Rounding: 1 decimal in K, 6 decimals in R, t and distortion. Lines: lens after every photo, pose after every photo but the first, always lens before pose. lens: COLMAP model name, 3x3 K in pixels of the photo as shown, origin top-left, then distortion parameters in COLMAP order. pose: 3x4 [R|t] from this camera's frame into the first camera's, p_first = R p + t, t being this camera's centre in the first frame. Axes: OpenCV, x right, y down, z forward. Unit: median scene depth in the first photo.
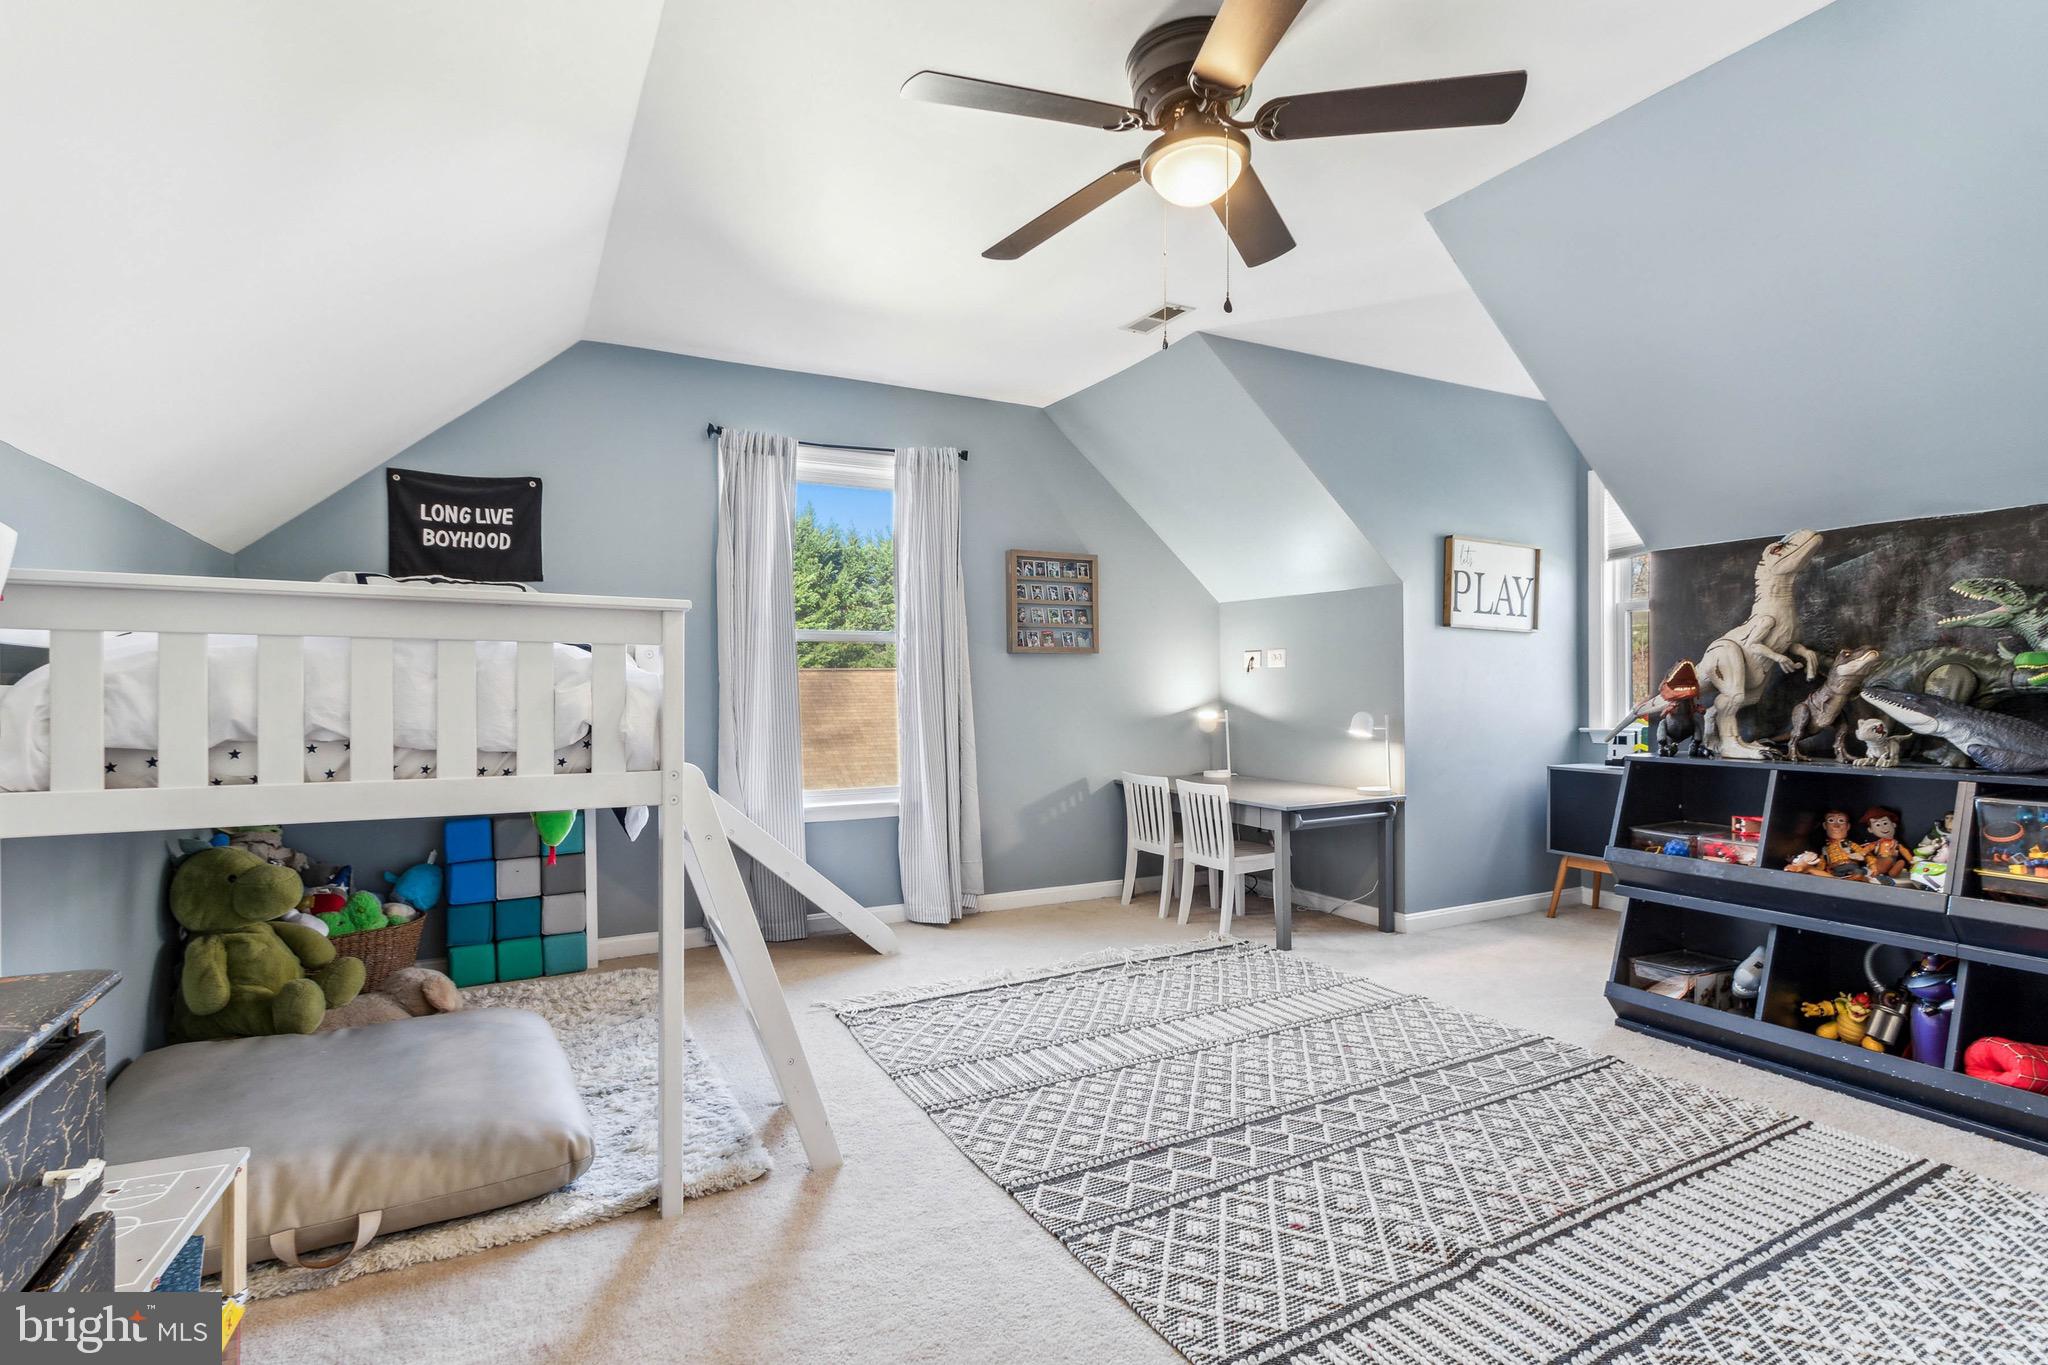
lens RADIAL K [[975.3, 0, 1023.1], [0, 975.3, 687.3], [0, 0, 1]] dist [0.001169, -0.001133]
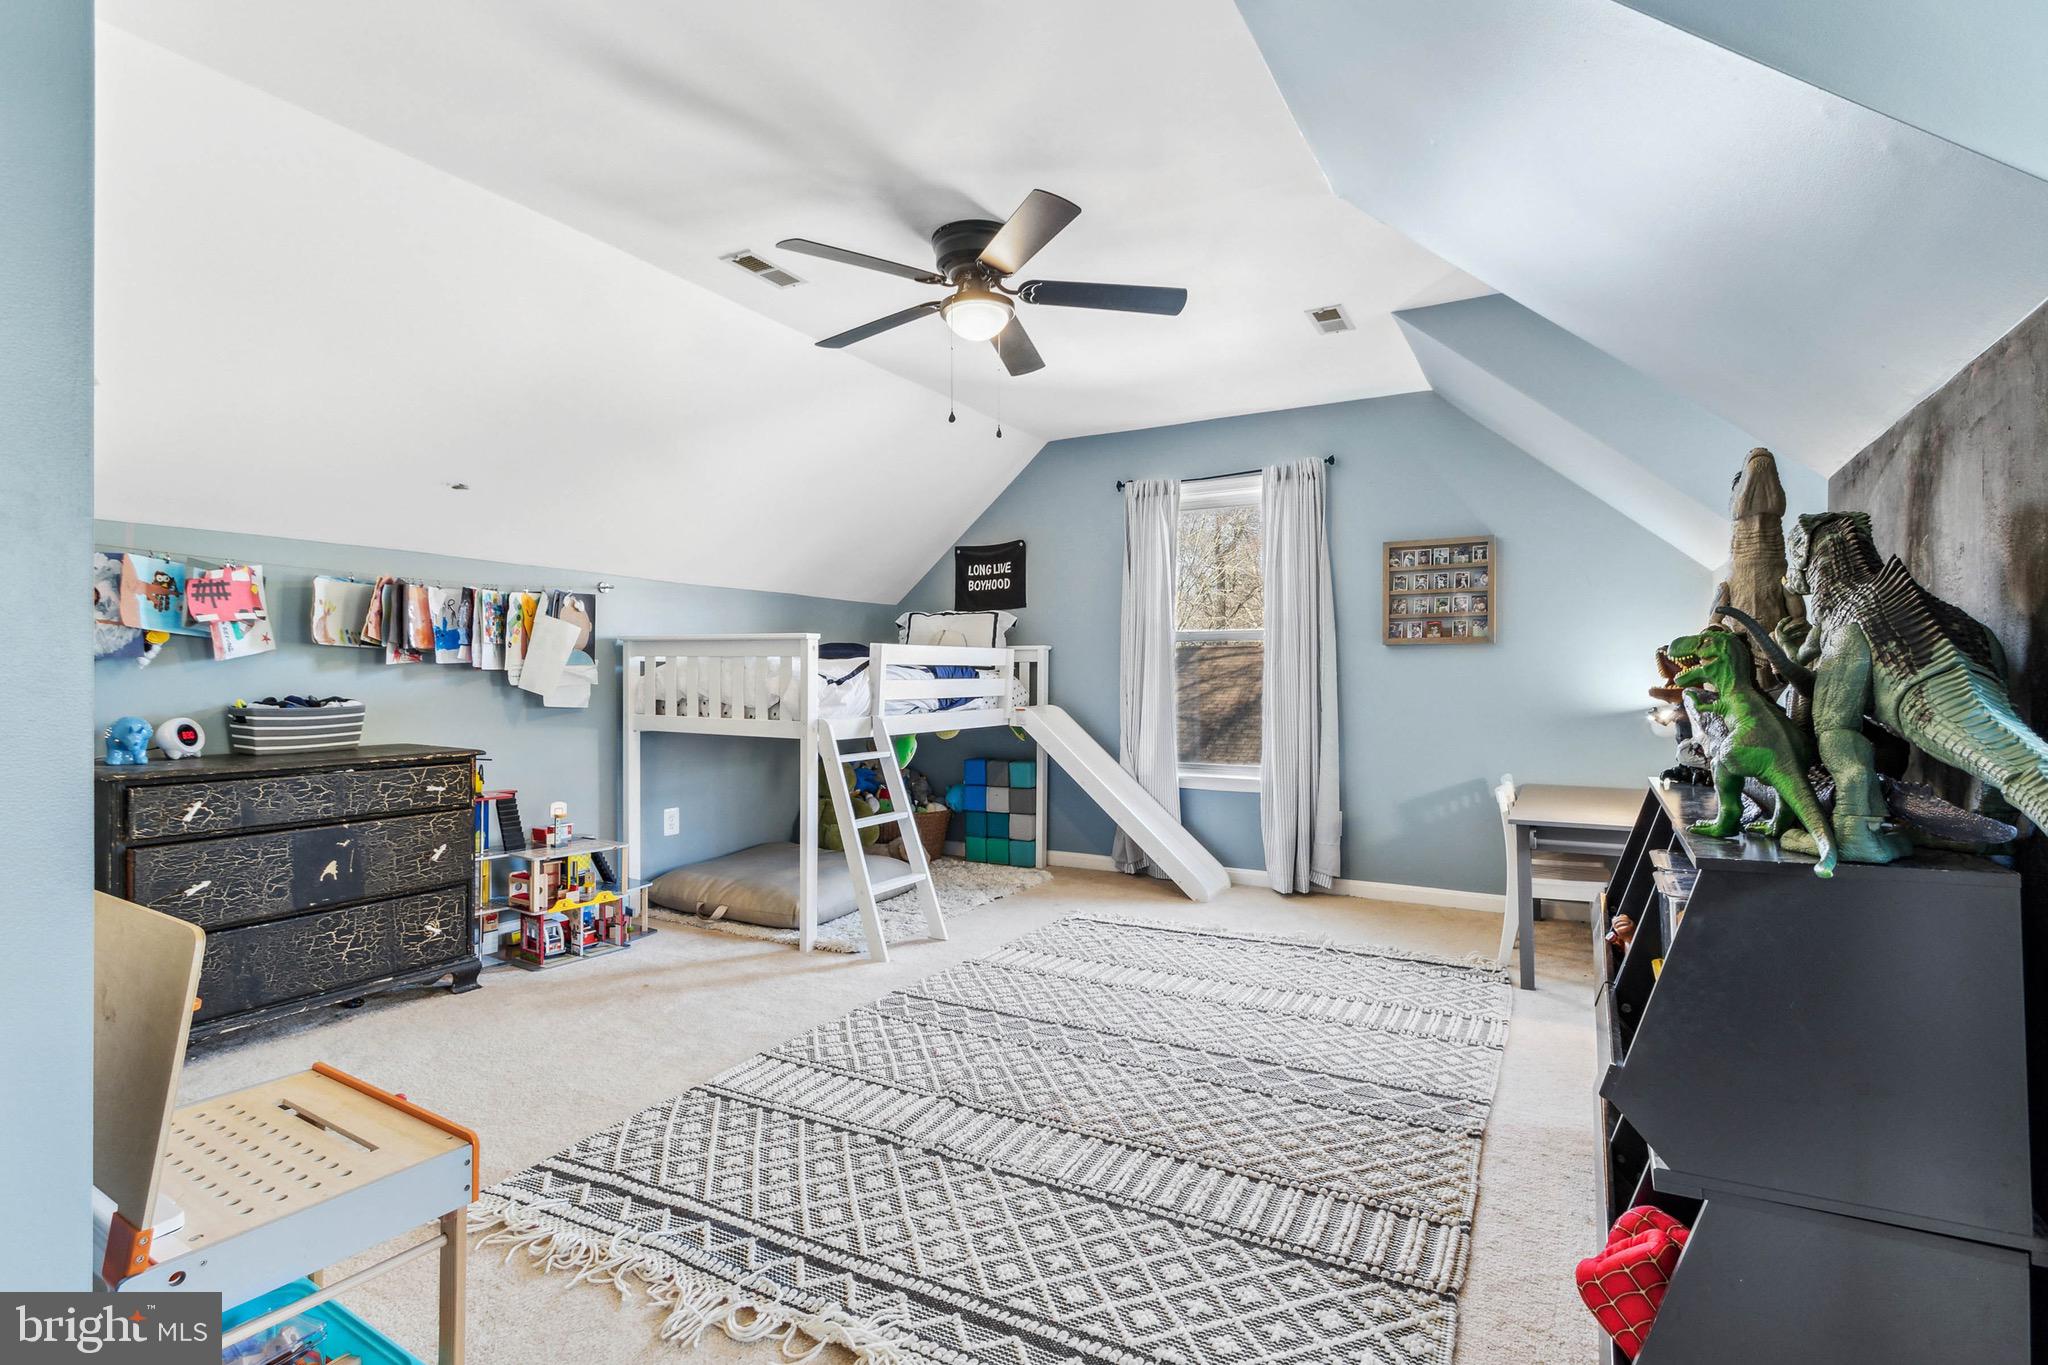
lens RADIAL K [[975.3, 0, 975.7], [0, 975.3, 667.3], [0, 0, 1]] dist [0.001169, -0.001133]
pose [[0.527127, -0.004154, -0.849776, 0.778567], [-0.002584, 0.999976, -0.006491, -0.006100], [0.849783, 0.005618, 0.527103, 0.141538]]
